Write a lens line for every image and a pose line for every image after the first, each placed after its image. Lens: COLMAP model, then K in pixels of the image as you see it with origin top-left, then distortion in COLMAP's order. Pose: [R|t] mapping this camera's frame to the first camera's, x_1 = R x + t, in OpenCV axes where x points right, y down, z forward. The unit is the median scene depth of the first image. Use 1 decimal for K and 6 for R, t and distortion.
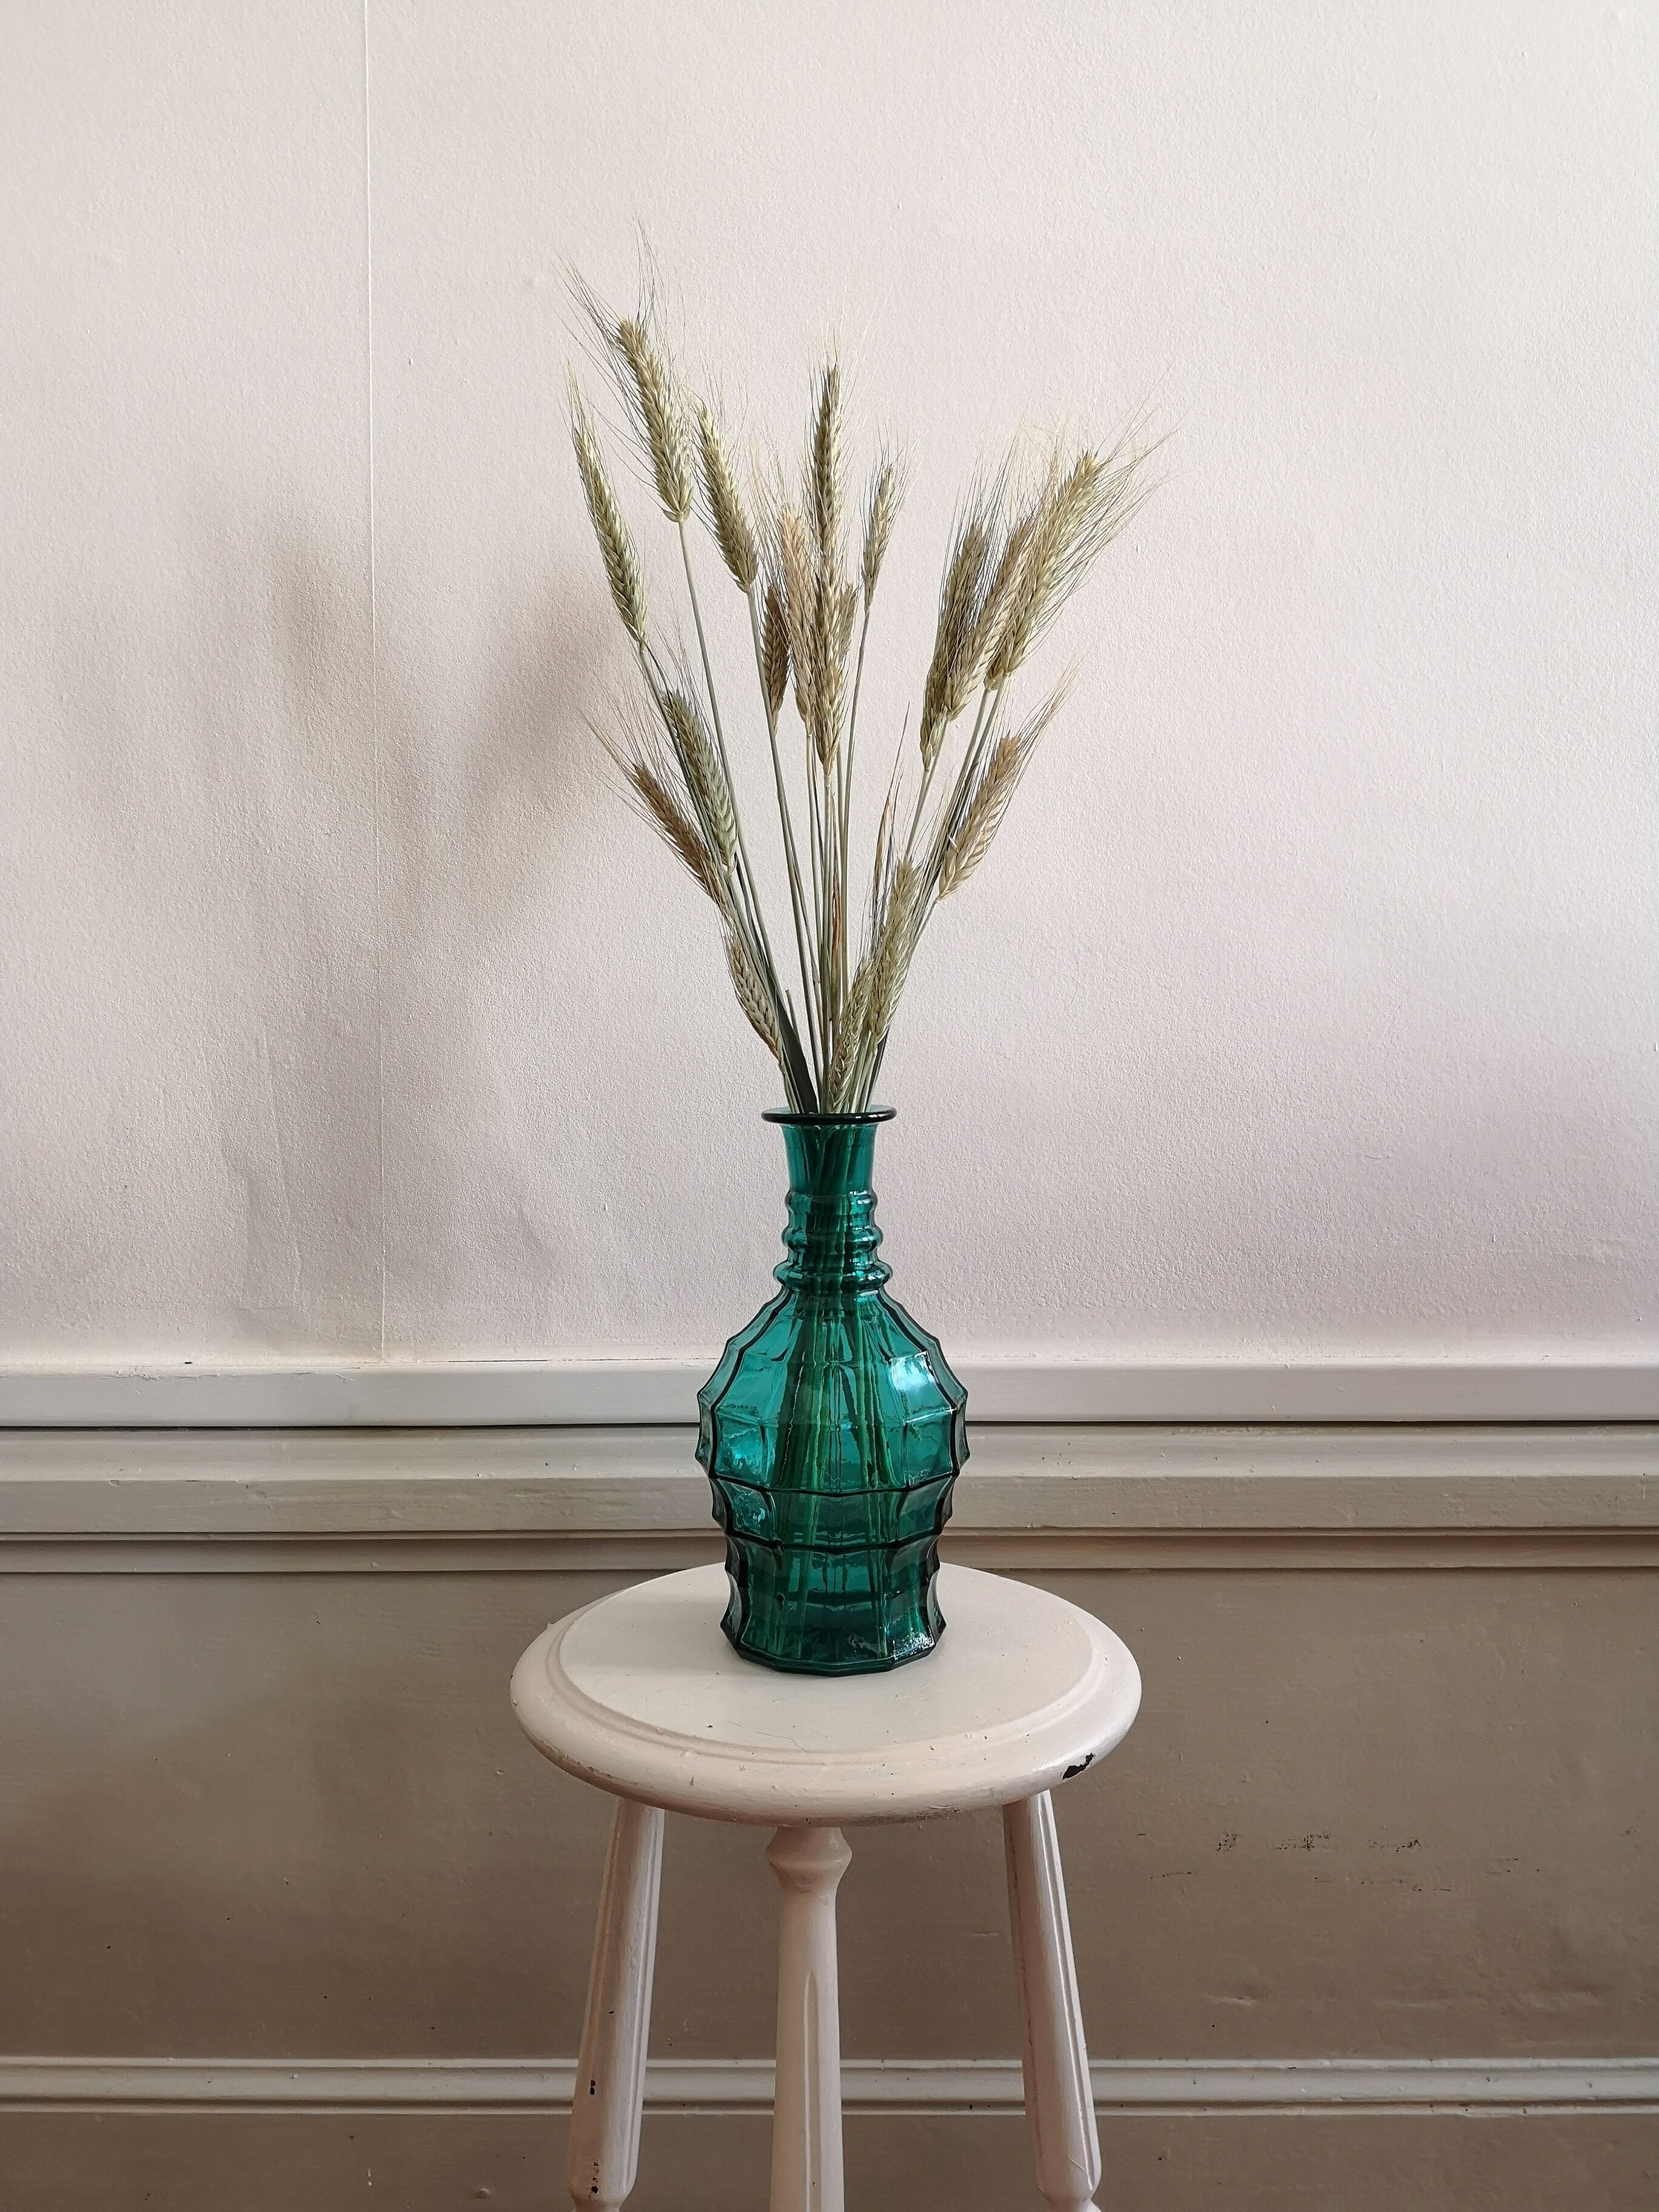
lens RADIAL K [[1737.9, 0, 829.5], [0, 1737.9, 1106.0], [0, 0, 1]] dist [0.090139, -0.202205]
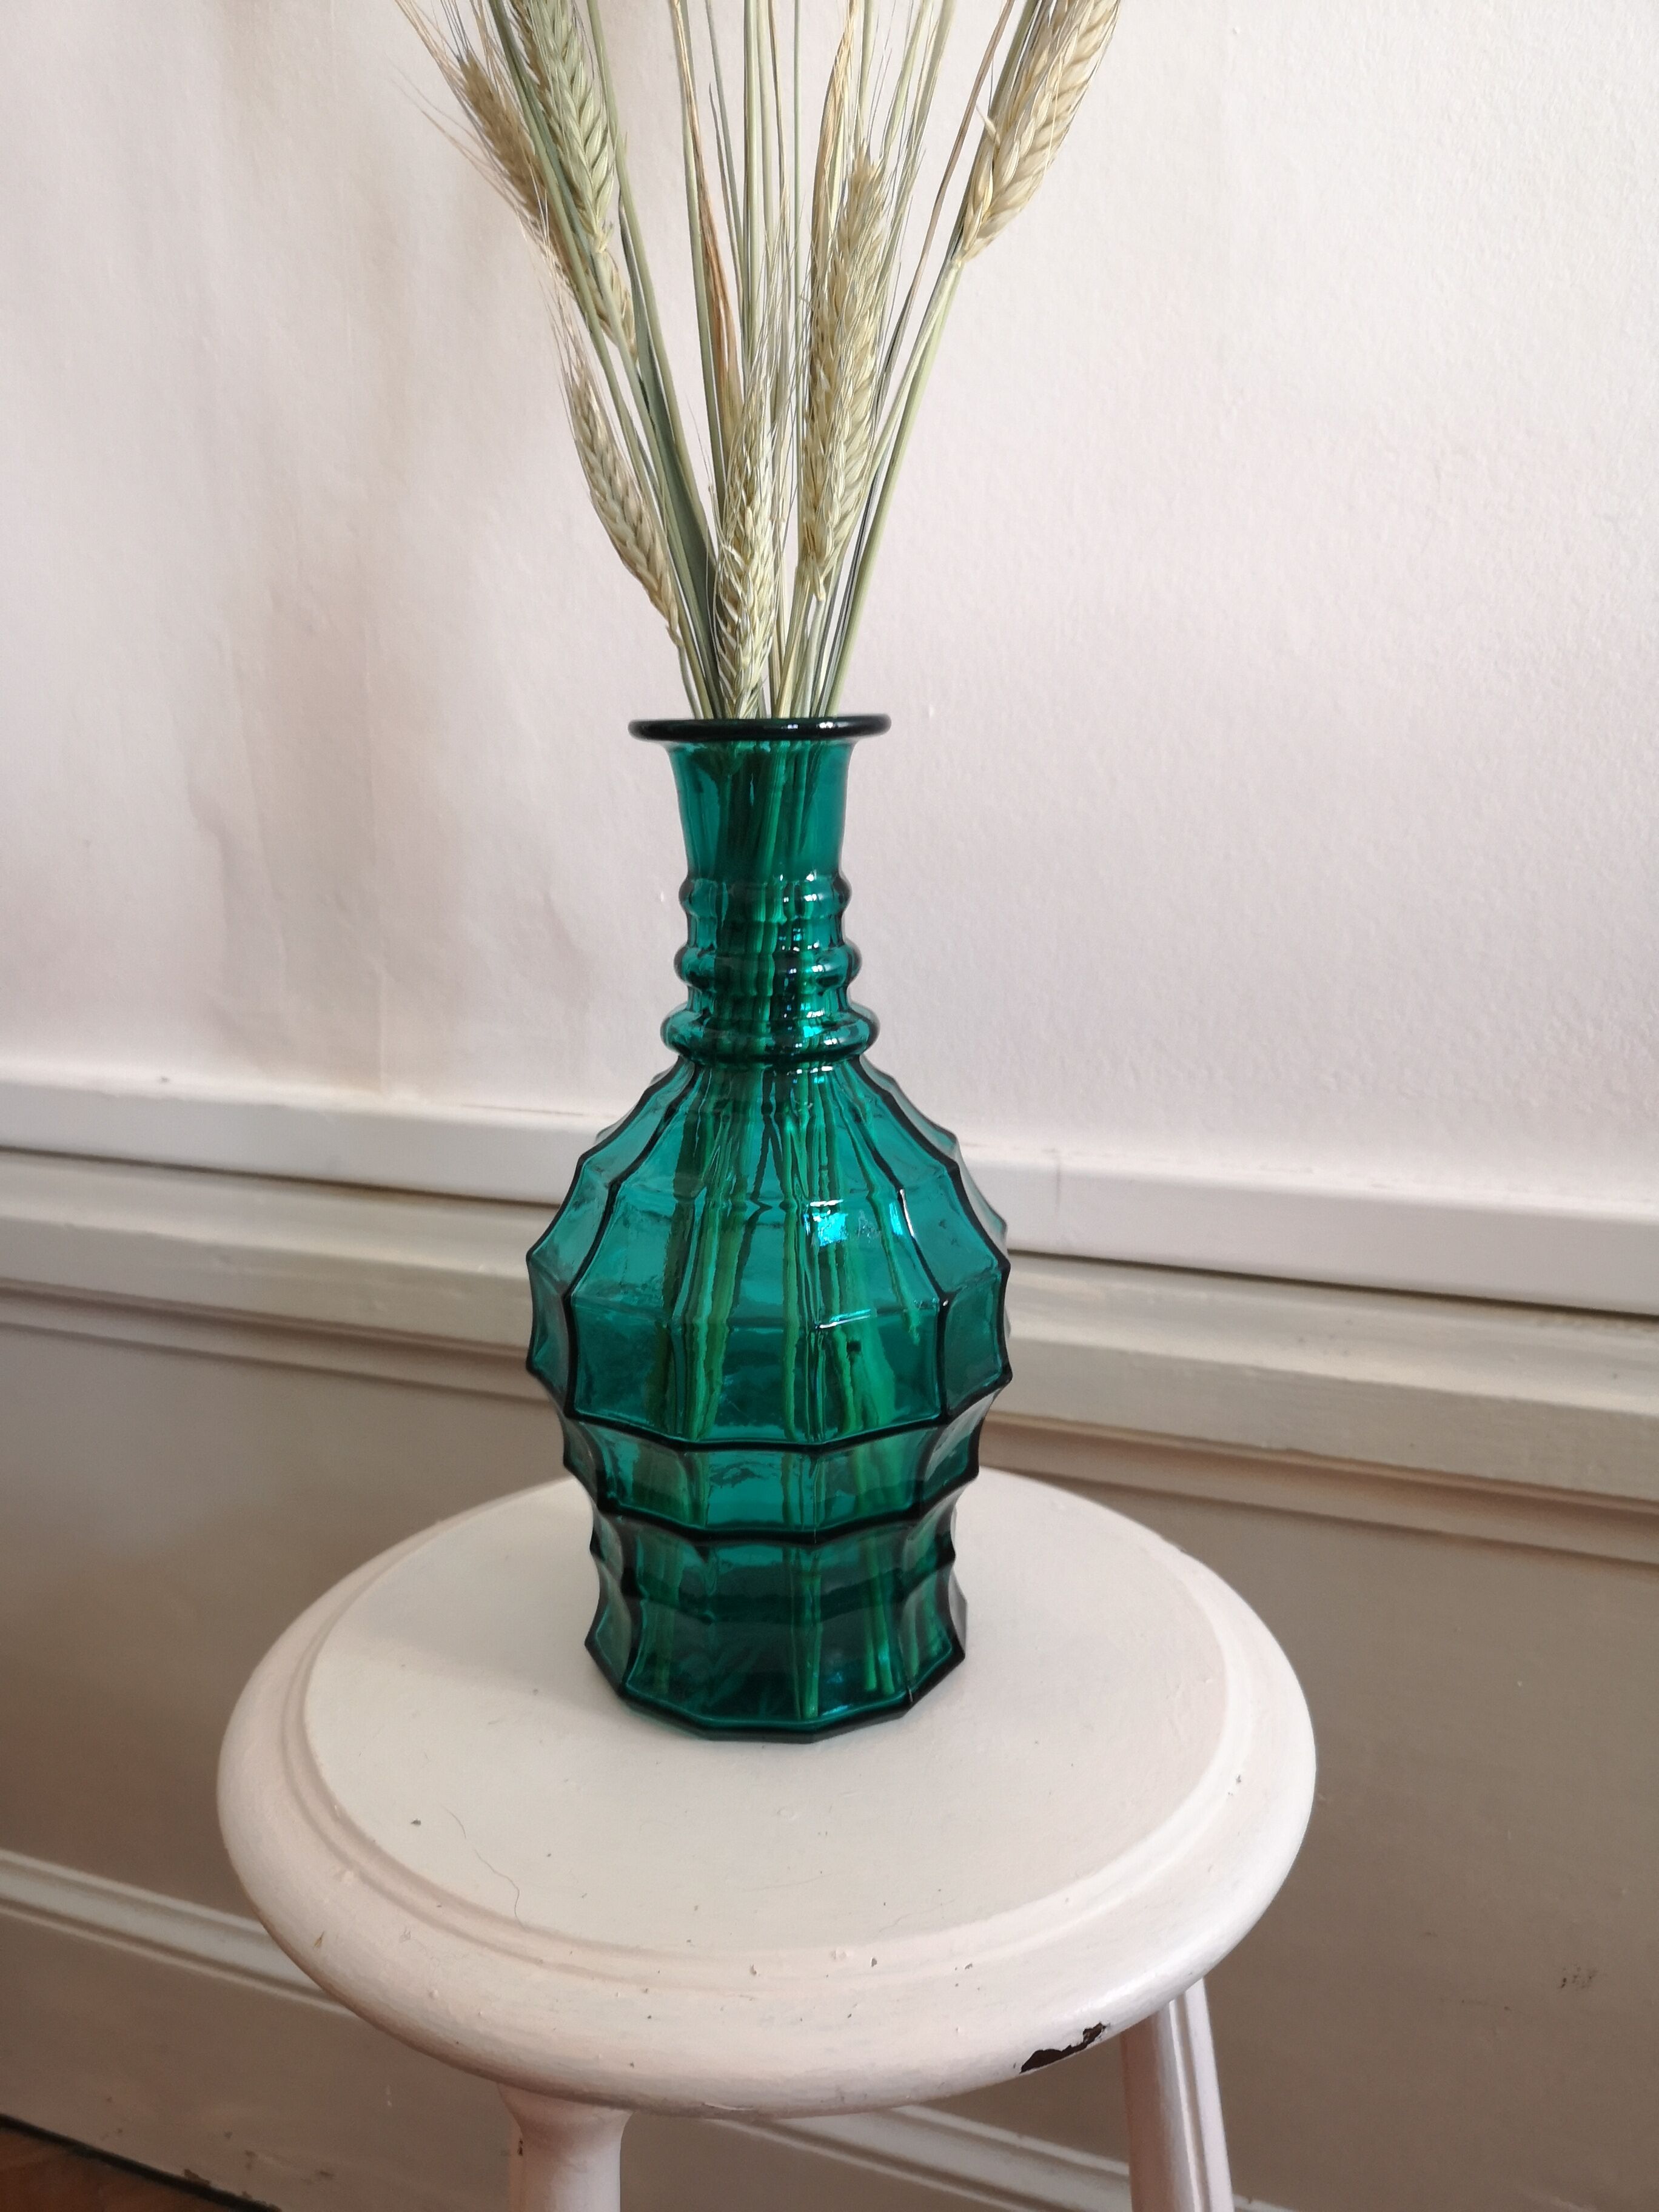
lens RADIAL K [[1730.7, 0, 837.8], [0, 1730.7, 1098.6], [0, 0, 1]] dist [0.036301, -0.058750]
pose [[0.942471, 0.074673, -0.325842, 0.198025], [-0.018349, 0.984818, 0.172619, 0.024202], [0.333785, -0.156710, 0.929532, 0.500519]]
